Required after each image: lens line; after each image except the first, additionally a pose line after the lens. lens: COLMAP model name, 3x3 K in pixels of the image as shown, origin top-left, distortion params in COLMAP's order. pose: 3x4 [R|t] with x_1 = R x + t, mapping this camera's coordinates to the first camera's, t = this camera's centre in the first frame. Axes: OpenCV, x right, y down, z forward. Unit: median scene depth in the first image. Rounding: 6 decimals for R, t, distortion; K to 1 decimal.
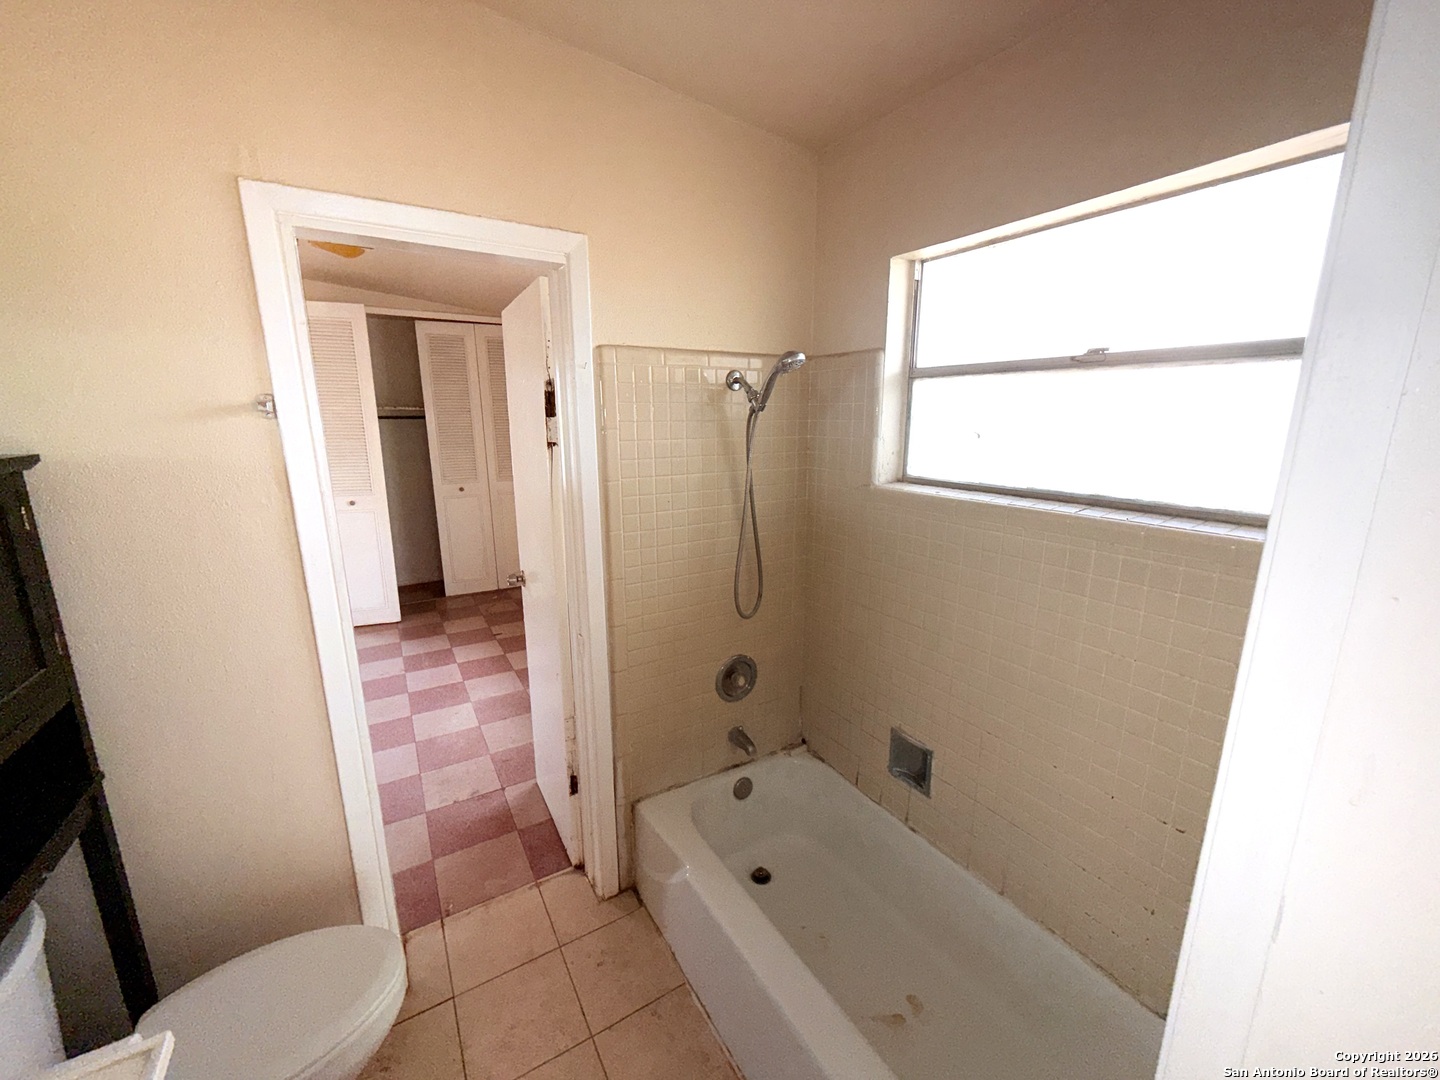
lens RADIAL K [[575.4, 0, 725.7], [0, 575.4, 538.9], [0, 0, 1]] dist [-0.003474, 0.003958]
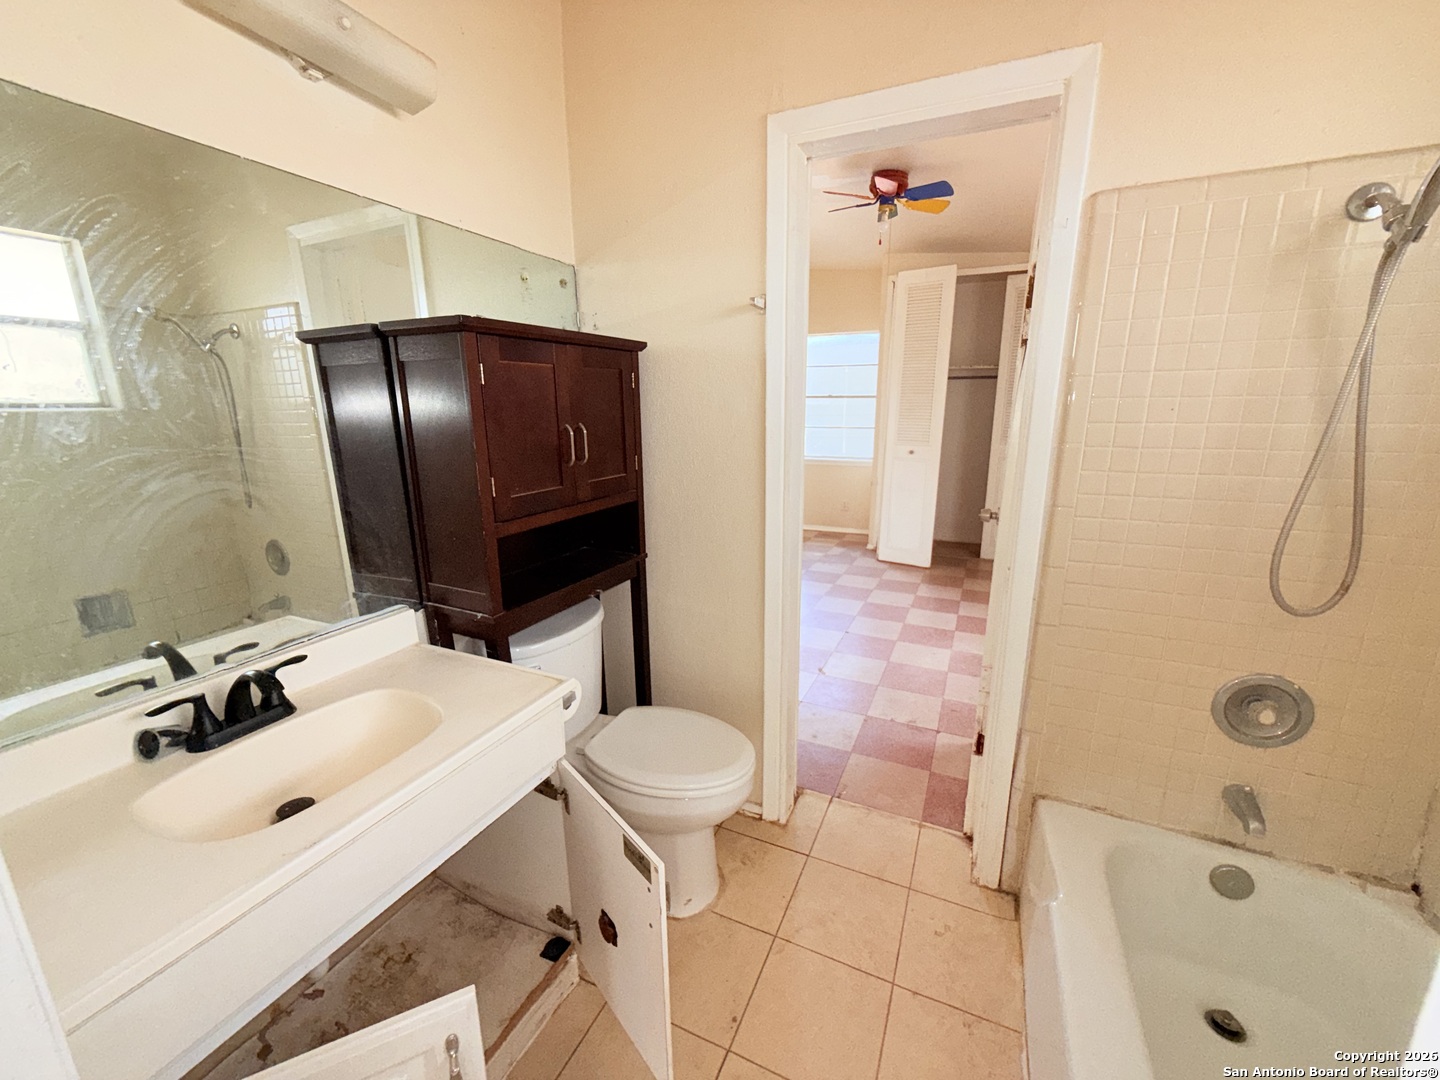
lens RADIAL K [[575.4, 0, 725.7], [0, 575.4, 538.9], [0, 0, 1]] dist [-0.003474, 0.003958]
pose [[0.561502, 0.185183, -0.806488, 0.161231], [-0.170993, 0.979567, 0.105874, 0.091444], [0.809615, 0.078455, 0.581694, 0.147384]]
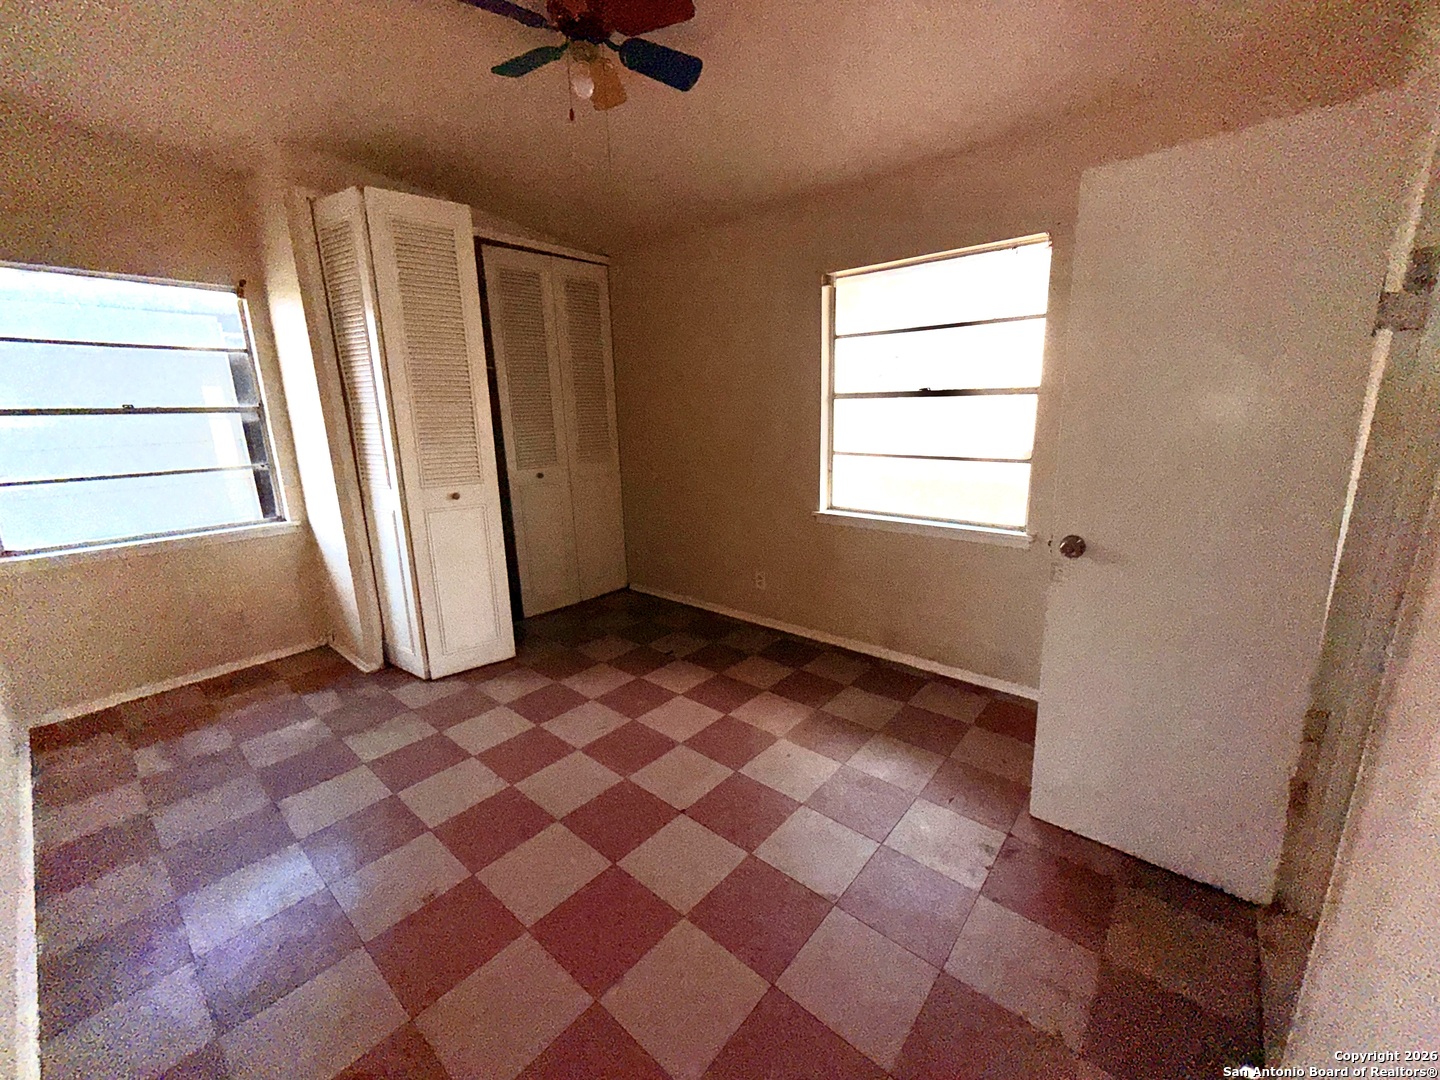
lens RADIAL K [[575.4, 0, 725.7], [0, 575.4, 538.9], [0, 0, 1]] dist [-0.003474, 0.003958]
pose [[0.948333, -0.094201, 0.302970, -1.123155], [0.090862, 0.995546, 0.025132, 0.001050], [-0.303988, 0.003695, 0.952669, 0.485626]]
